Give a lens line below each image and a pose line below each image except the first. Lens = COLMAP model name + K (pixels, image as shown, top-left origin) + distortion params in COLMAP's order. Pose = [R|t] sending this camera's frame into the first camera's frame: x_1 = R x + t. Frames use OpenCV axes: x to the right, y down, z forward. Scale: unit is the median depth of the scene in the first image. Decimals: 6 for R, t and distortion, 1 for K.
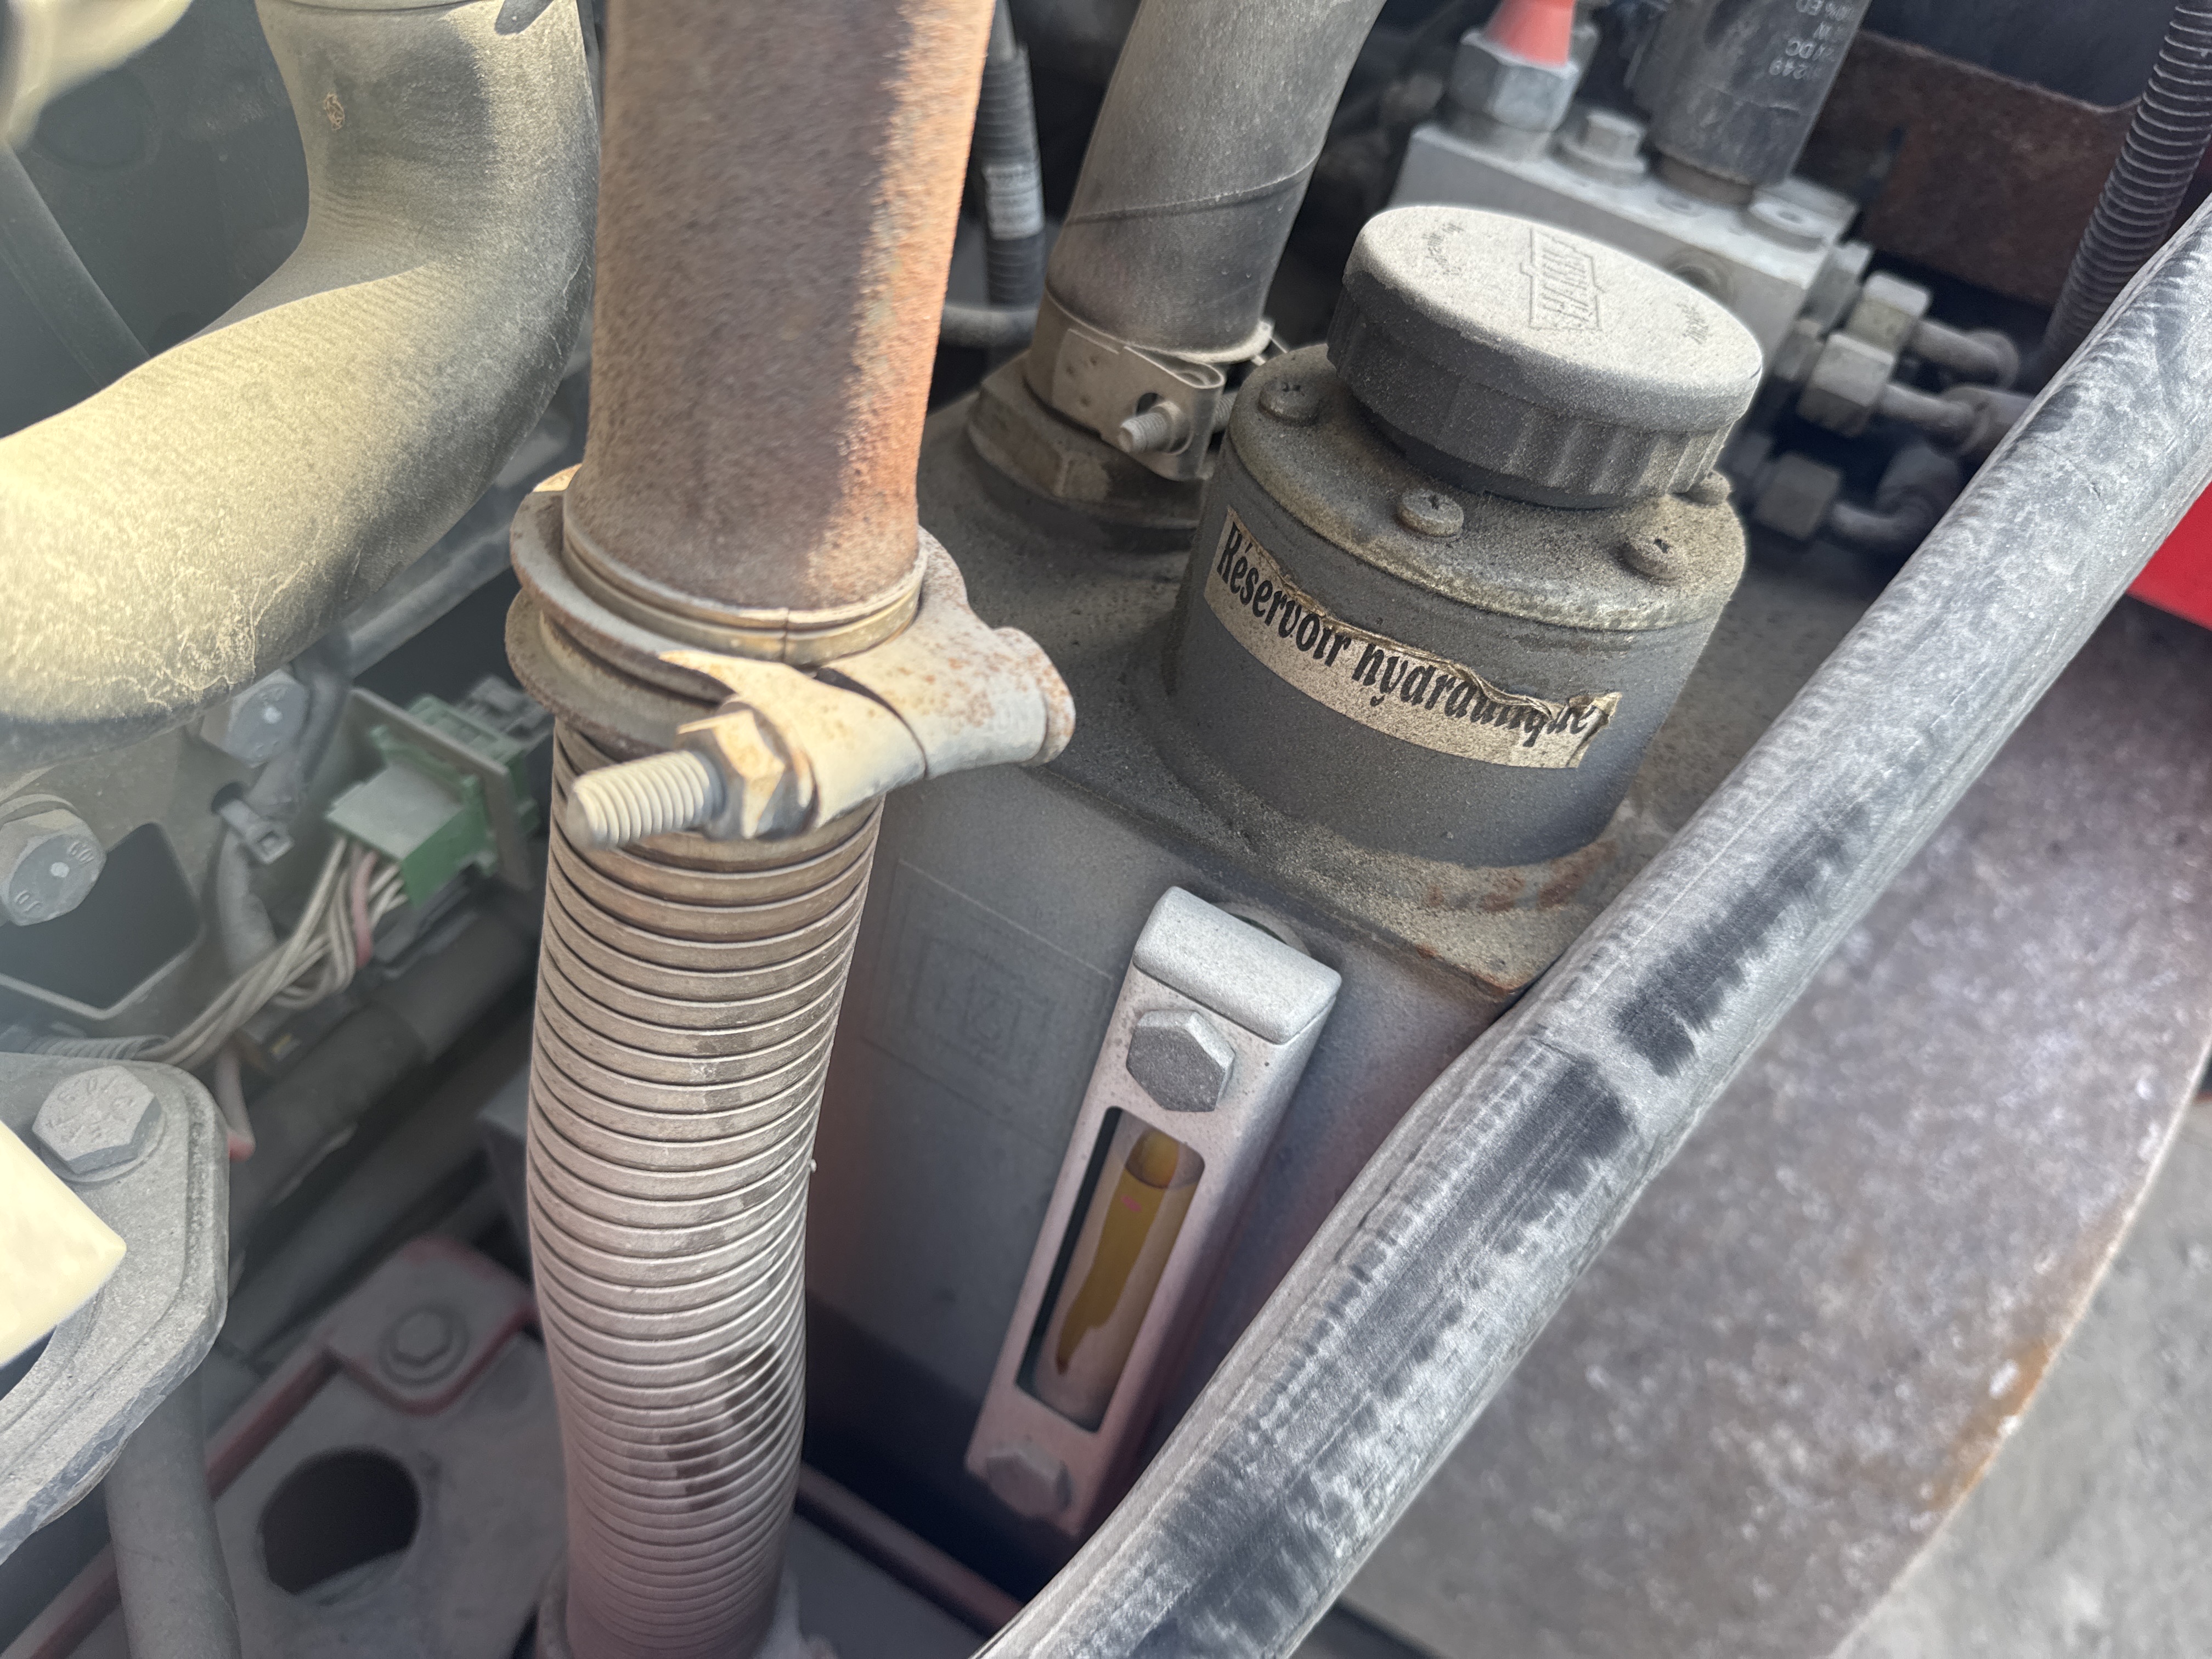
lens RADIAL K [[1569.0, 0, 1093.5], [0, 1569.0, 835.8], [0, 0, 1]] dist [-0.007971, 0.001074]
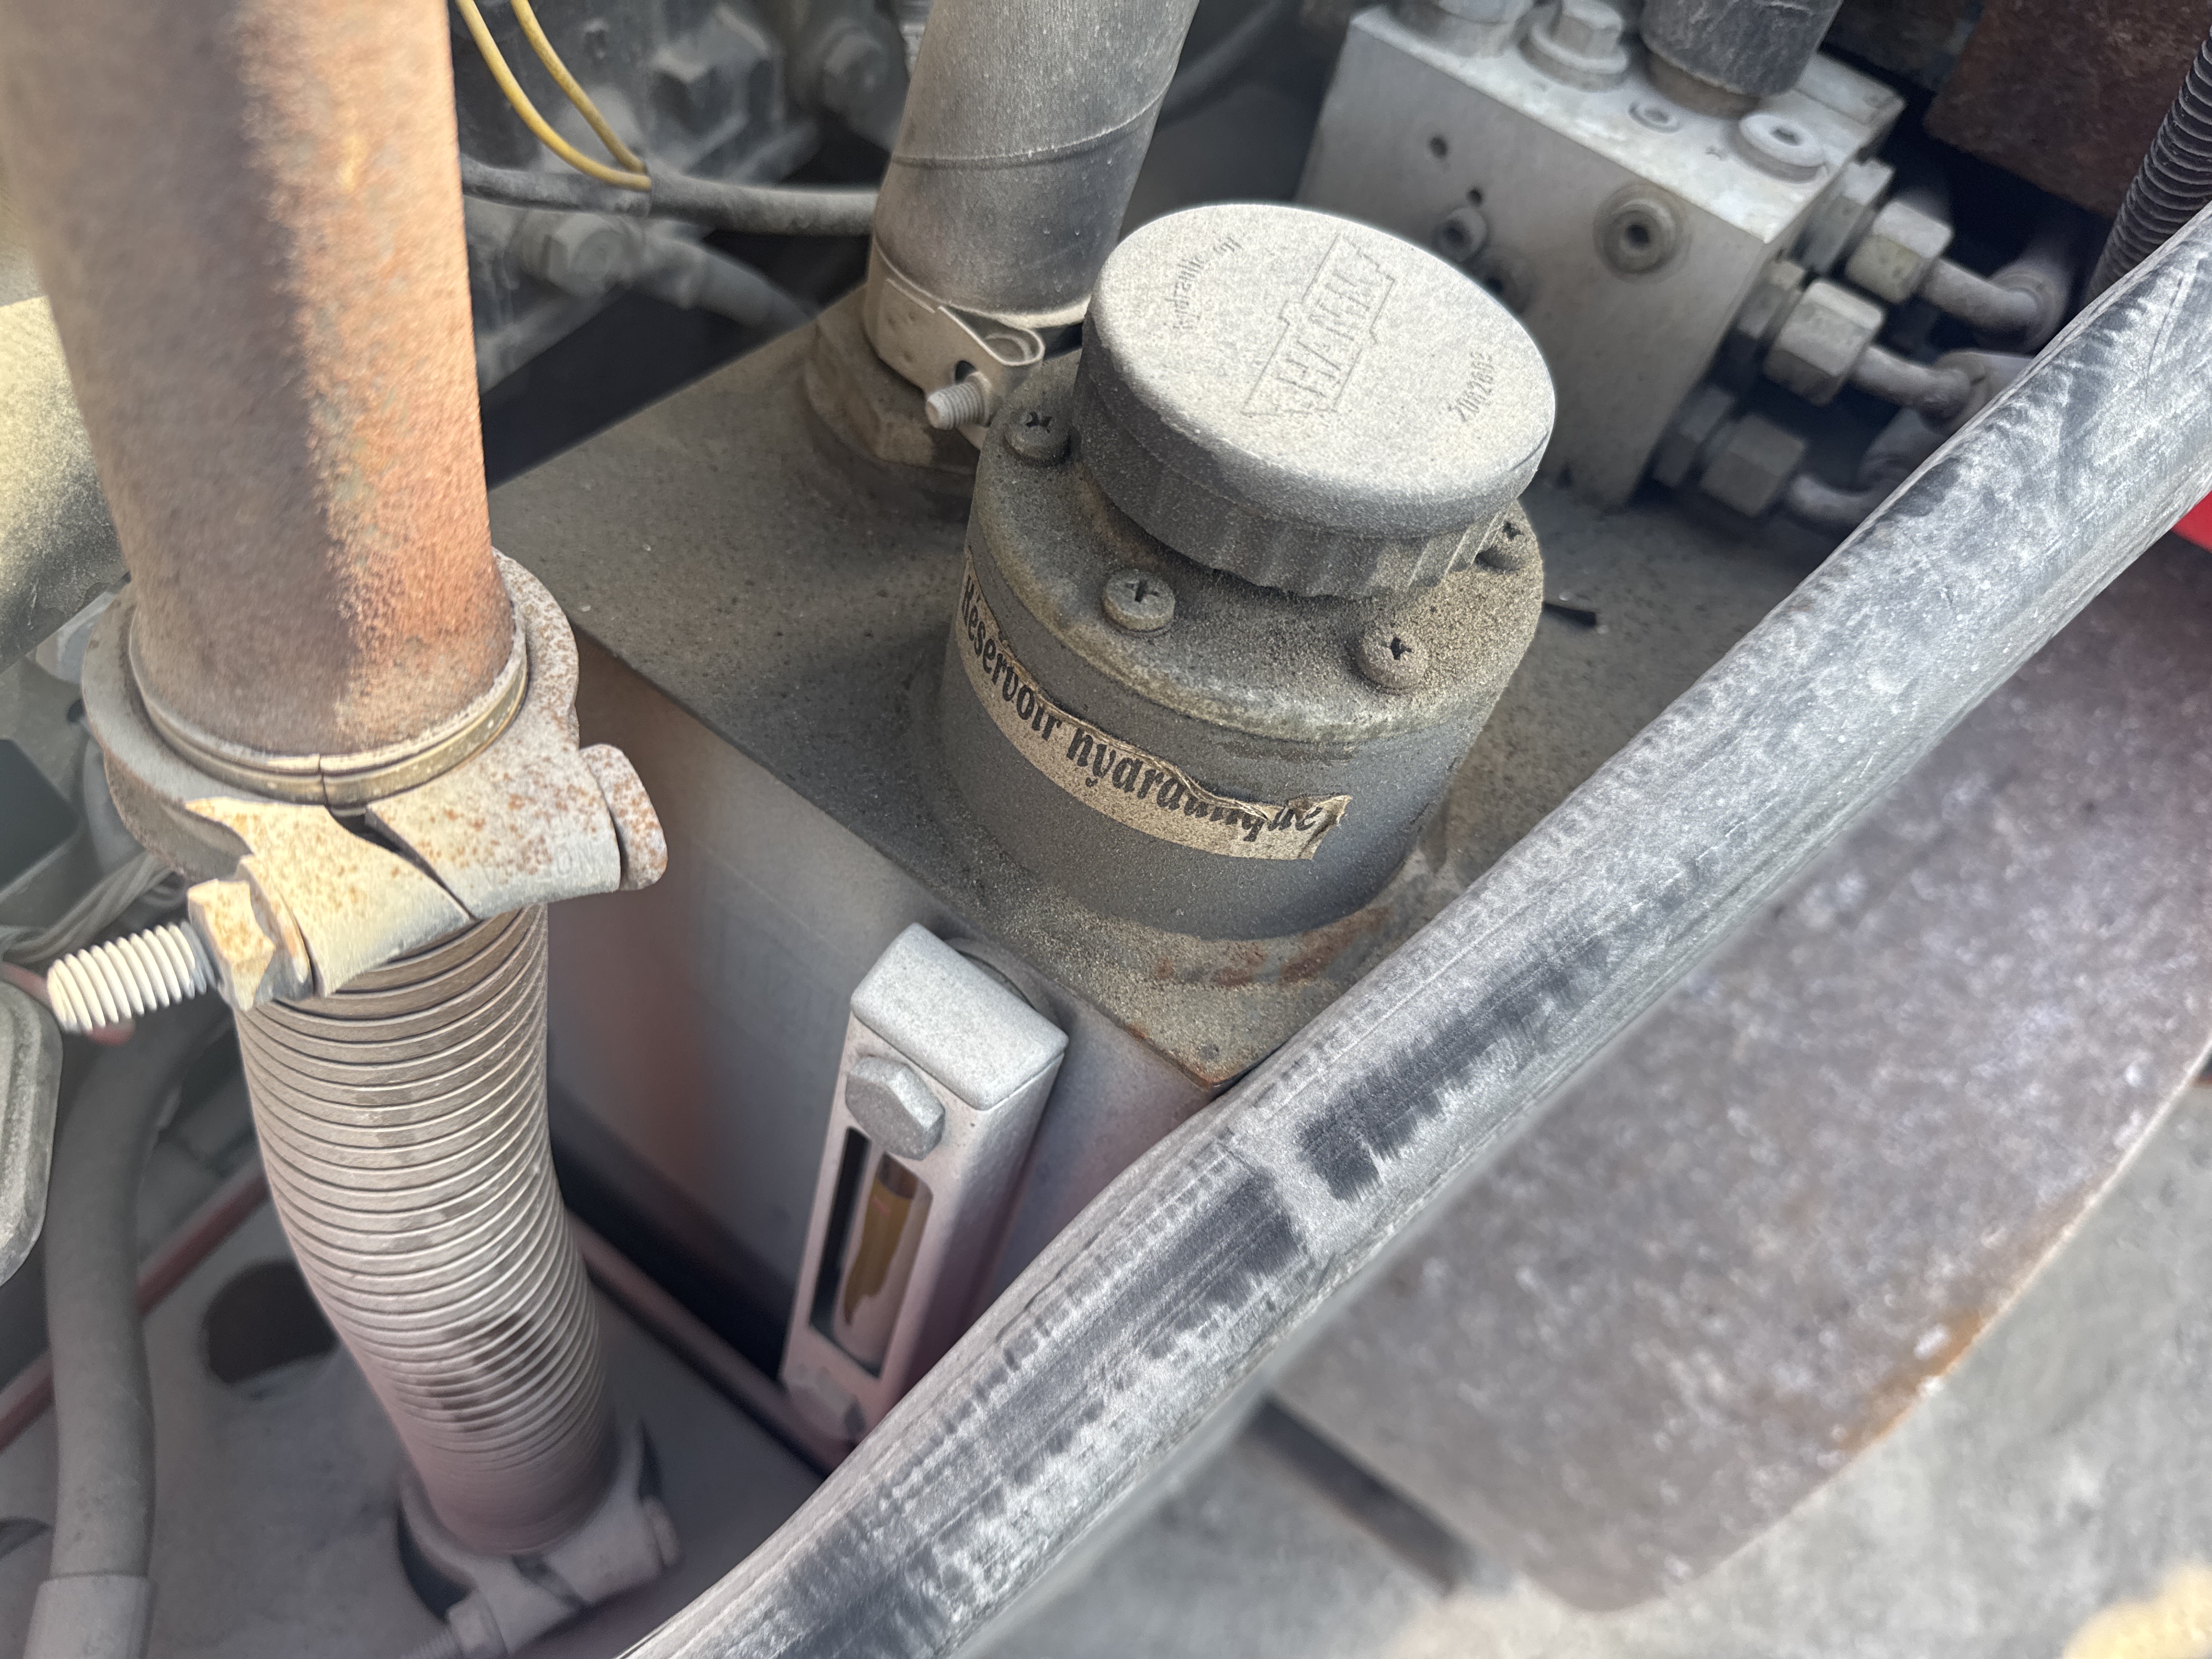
lens RADIAL K [[1569.0, 0, 1103.7], [0, 1569.0, 824.4], [0, 0, 1]] dist [-0.007971, 0.001074]
pose [[0.991194, 0.085188, -0.101374, 0.274249], [-0.065885, 0.981368, 0.180486, -0.220902], [0.114860, -0.172218, 0.978339, 0.073980]]
